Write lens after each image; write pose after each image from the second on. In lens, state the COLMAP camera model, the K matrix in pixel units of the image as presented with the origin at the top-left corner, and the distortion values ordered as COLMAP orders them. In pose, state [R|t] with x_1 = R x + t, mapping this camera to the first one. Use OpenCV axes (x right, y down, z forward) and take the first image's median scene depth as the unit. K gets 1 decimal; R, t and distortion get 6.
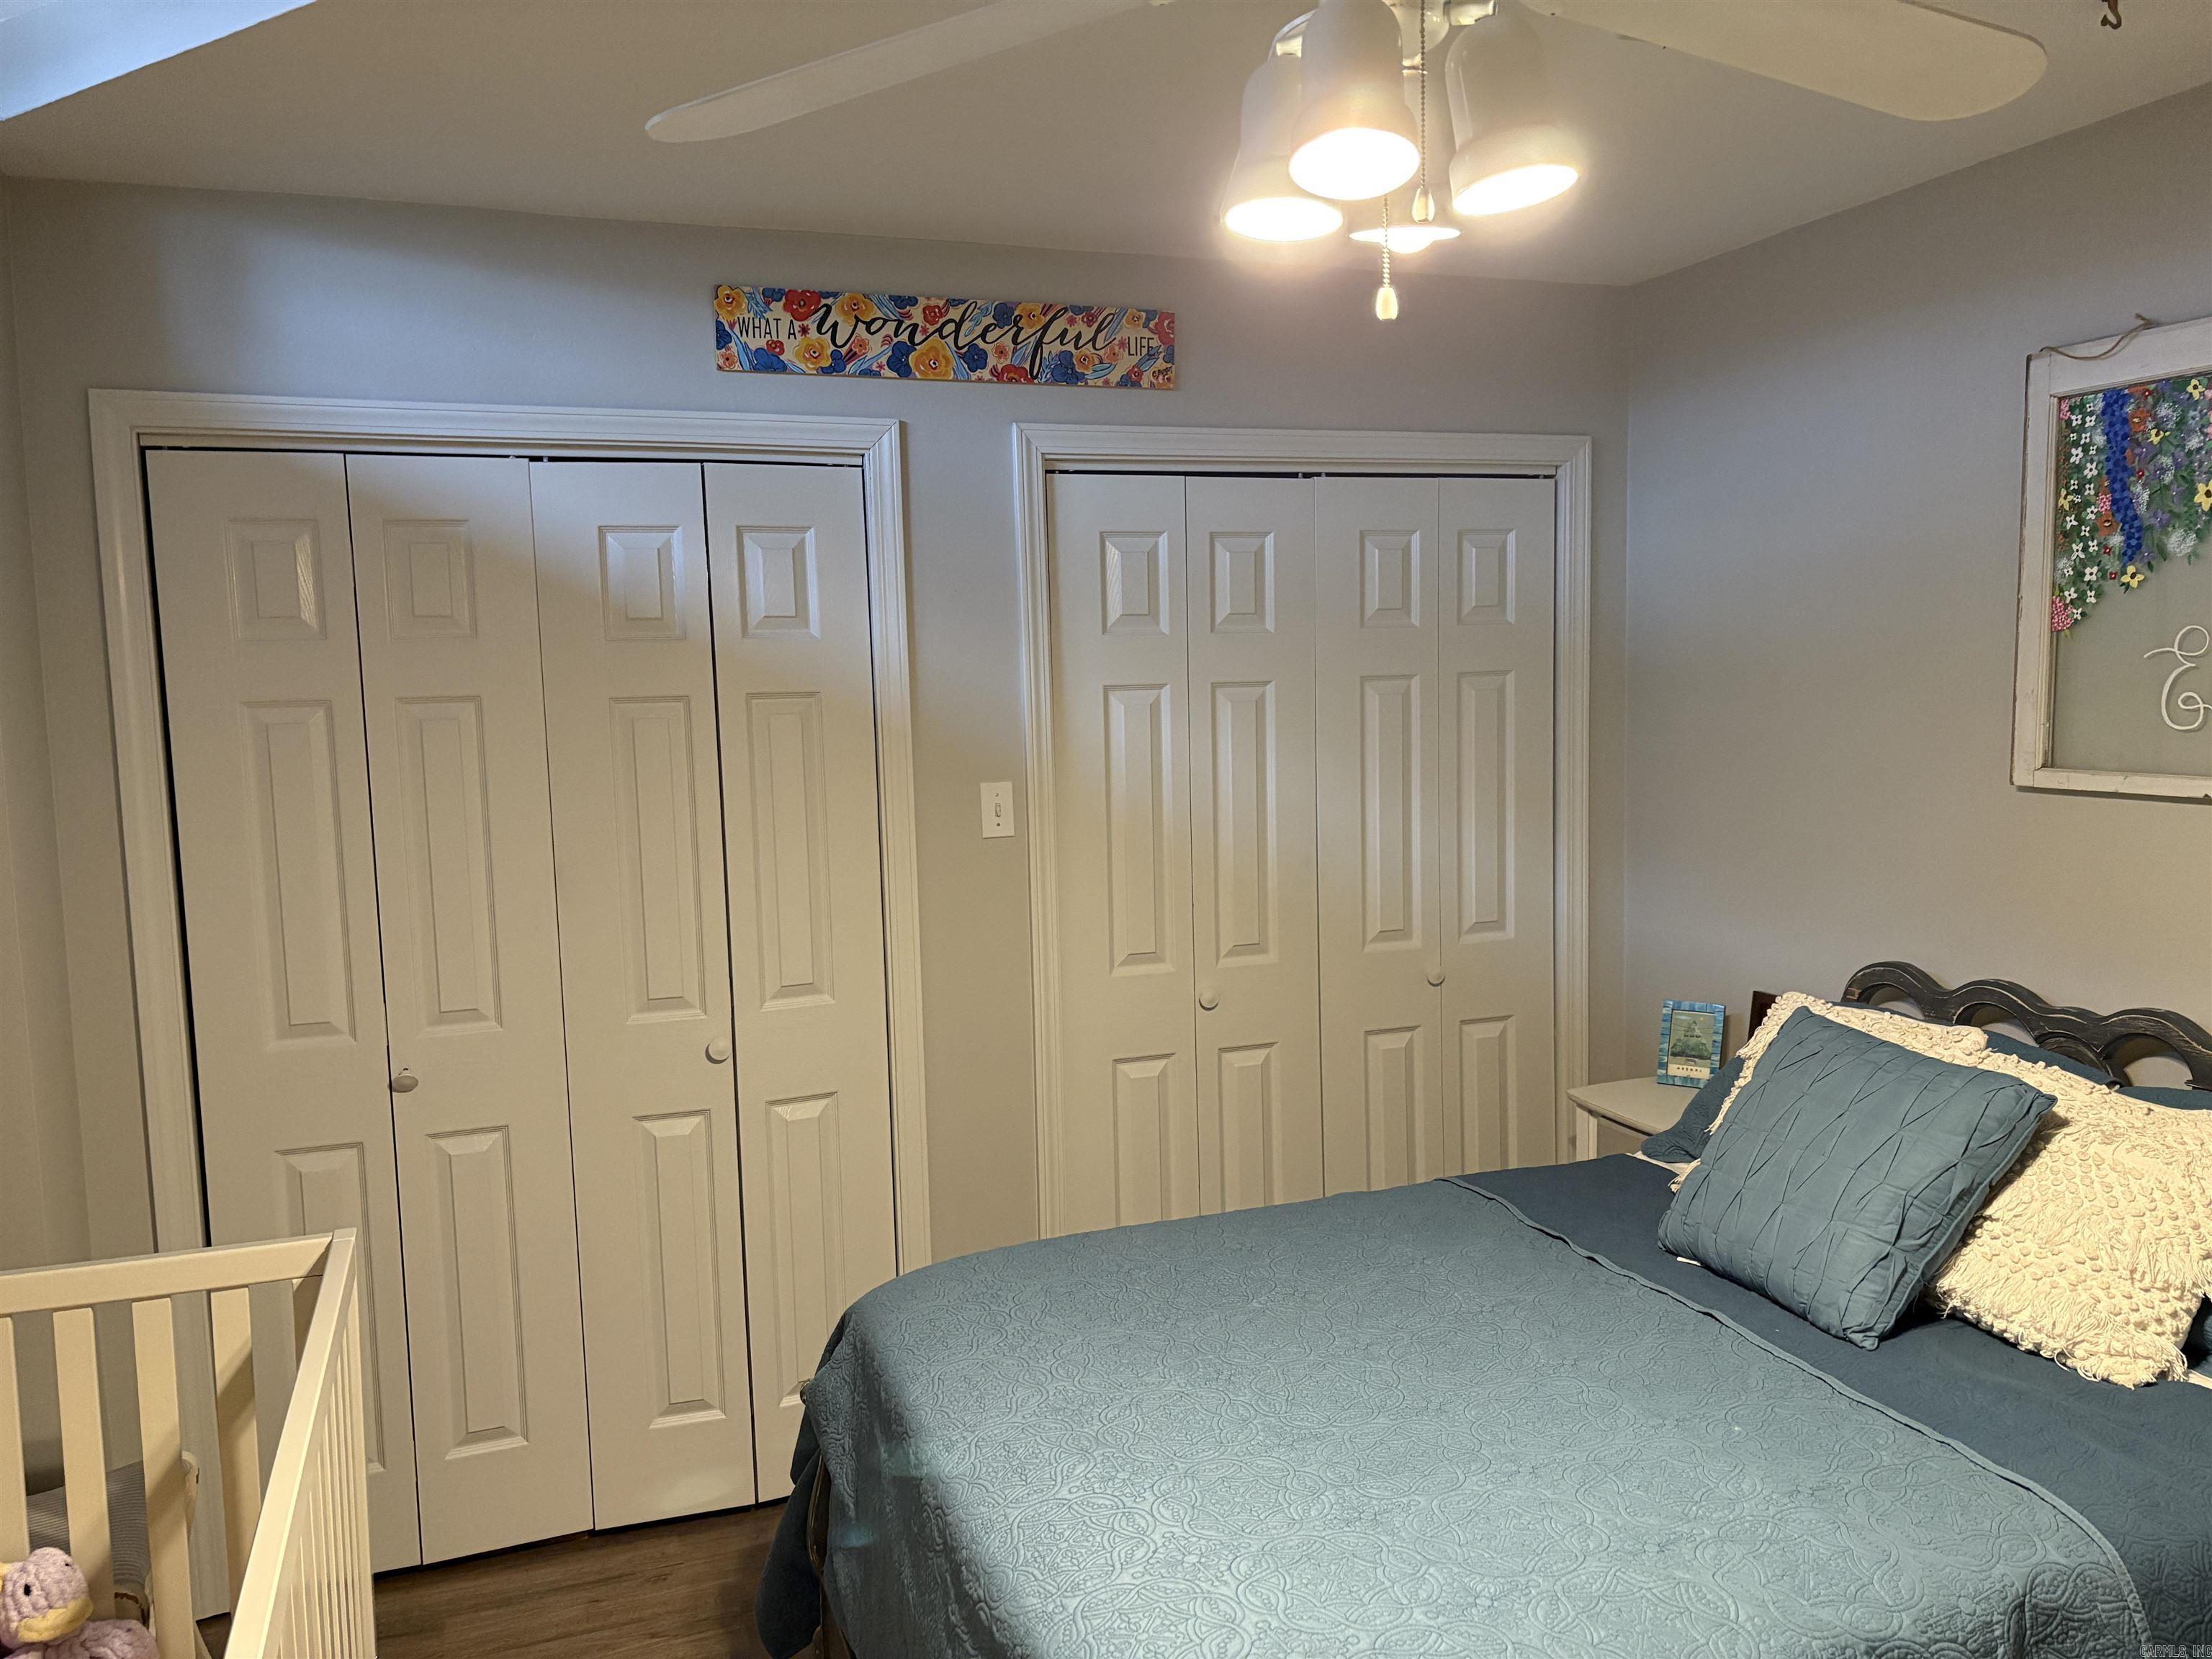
lens RADIAL K [[1678.1, 0, 1104.4], [0, 1678.1, 838.8], [0, 0, 1]] dist [0.037638, -0.020594]
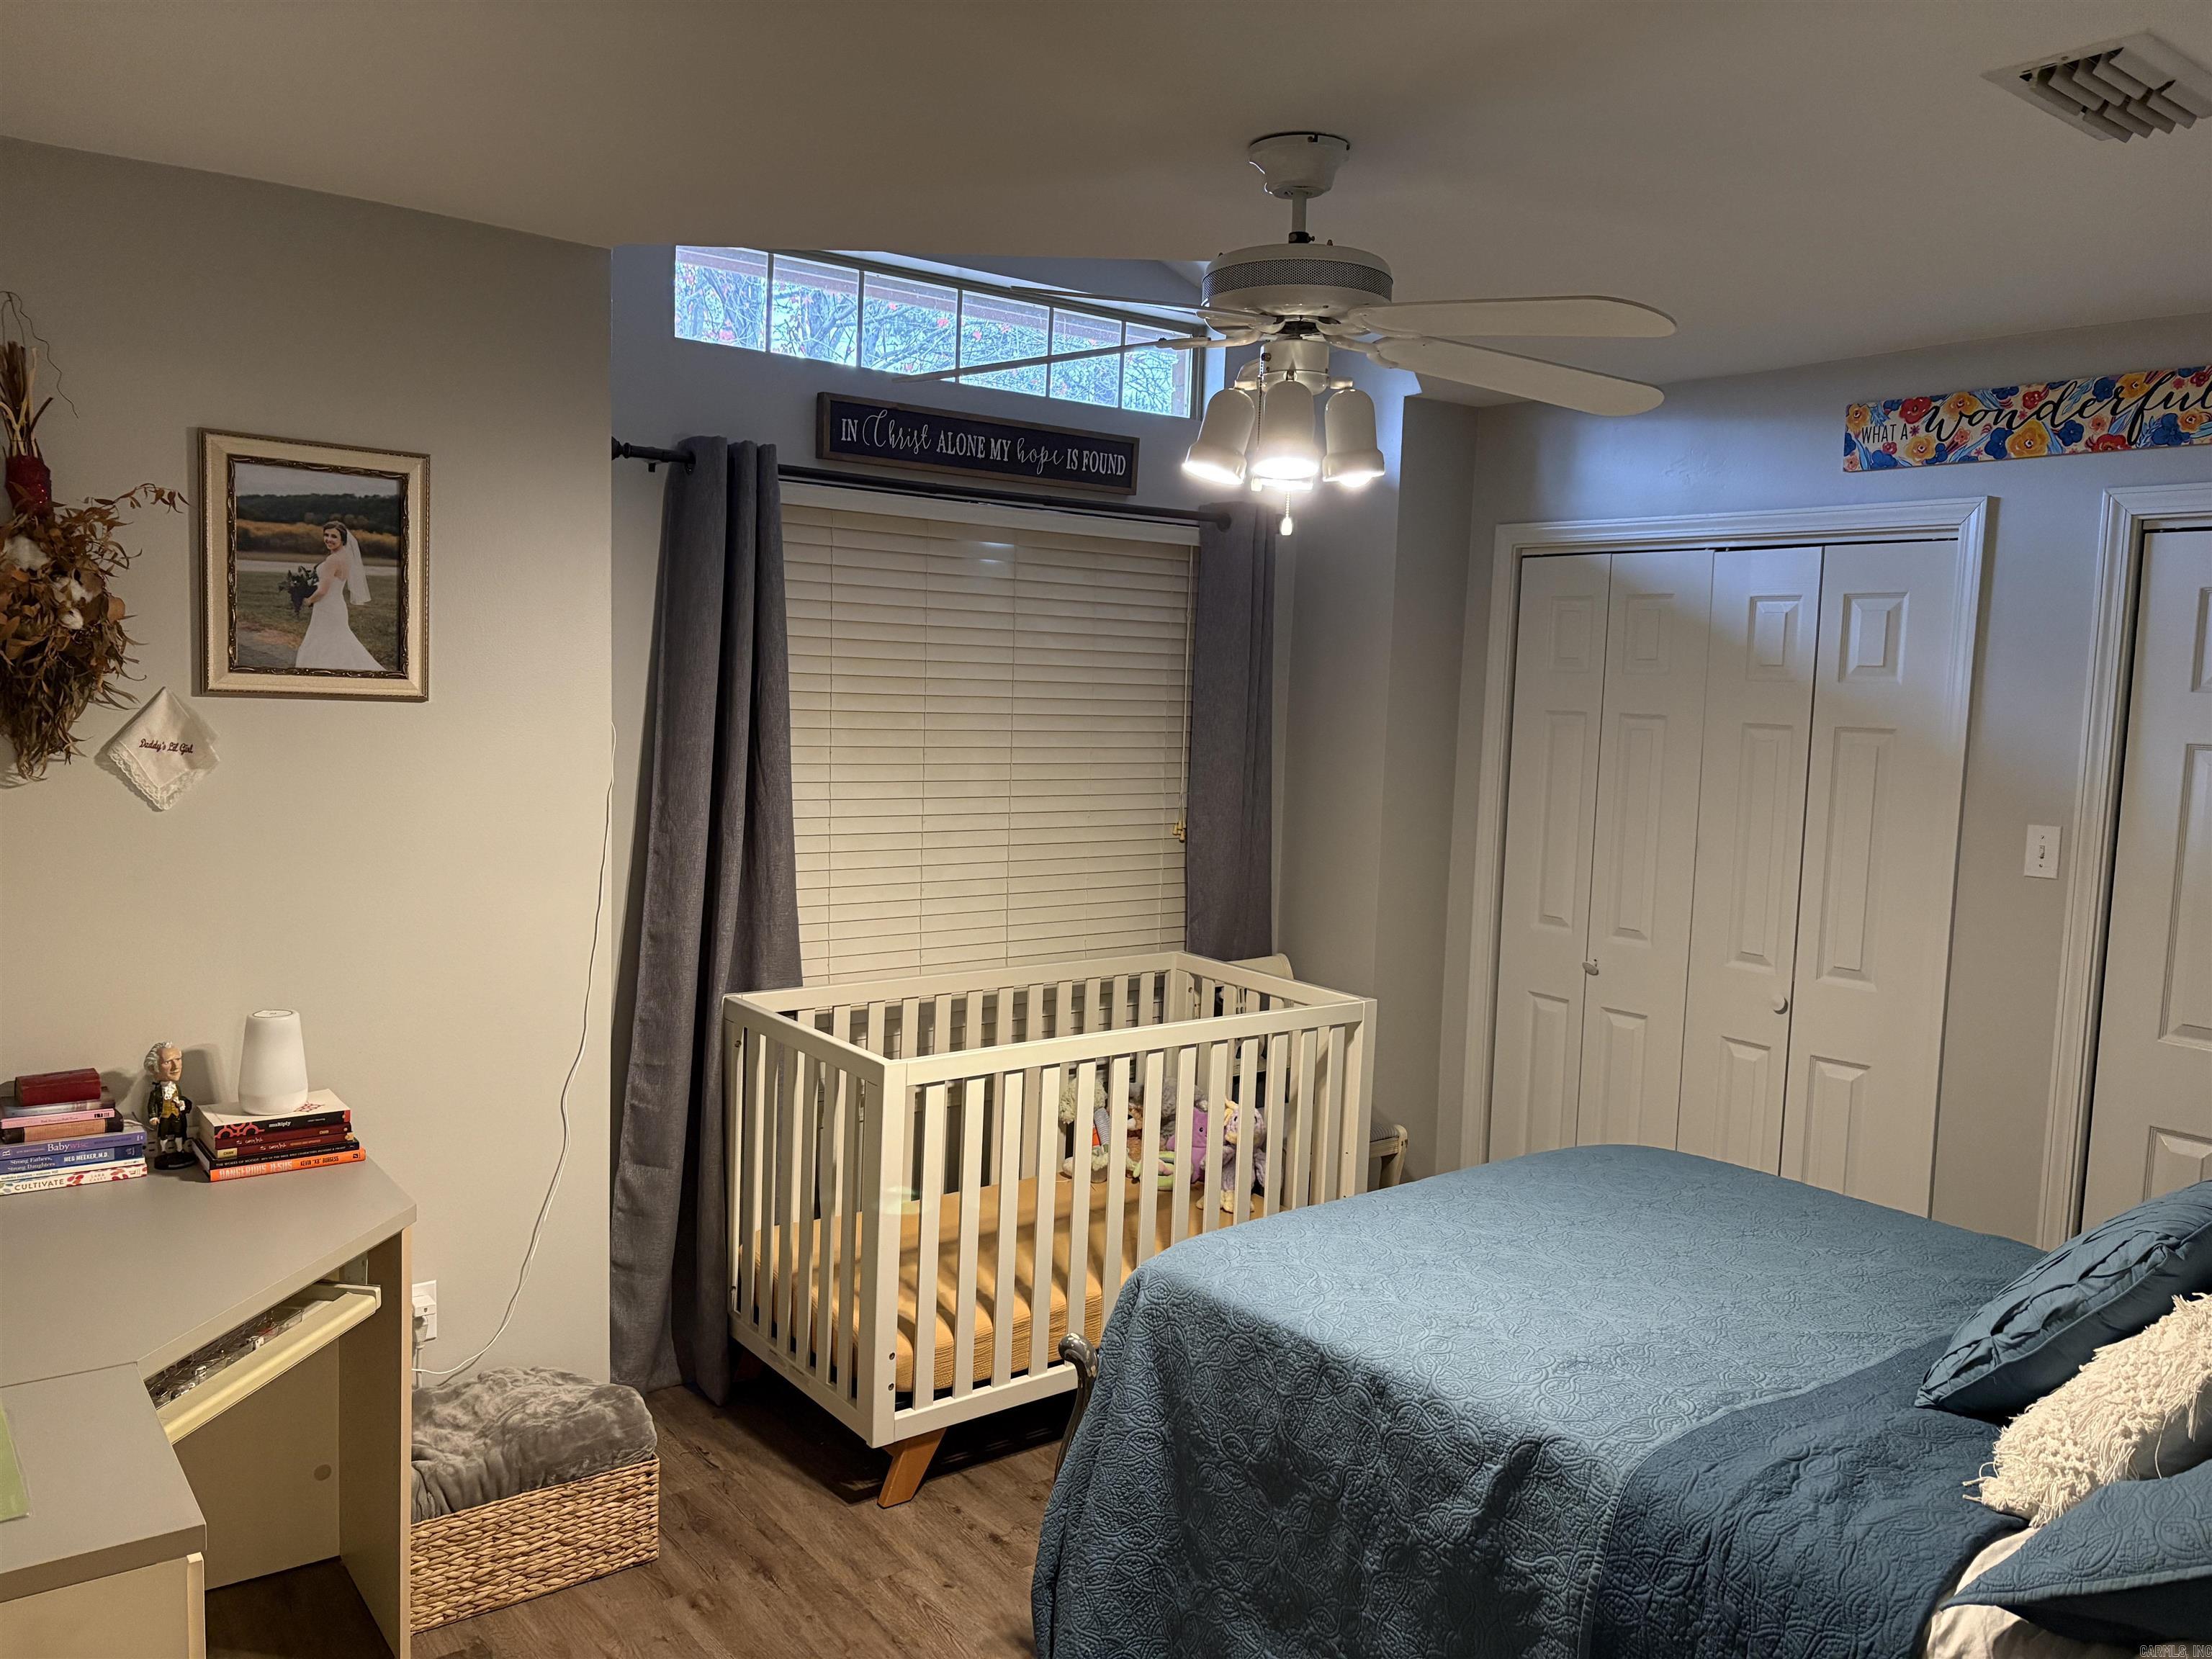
lens RADIAL K [[1678.1, 0, 1108.4], [0, 1678.1, 813.6], [0, 0, 1]] dist [0.037638, -0.020594]
pose [[0.299524, 0.115540, -0.947067, 0.808329], [-0.131381, 0.988179, 0.079005, -0.050539], [0.945000, 0.100763, 0.311163, 0.105681]]
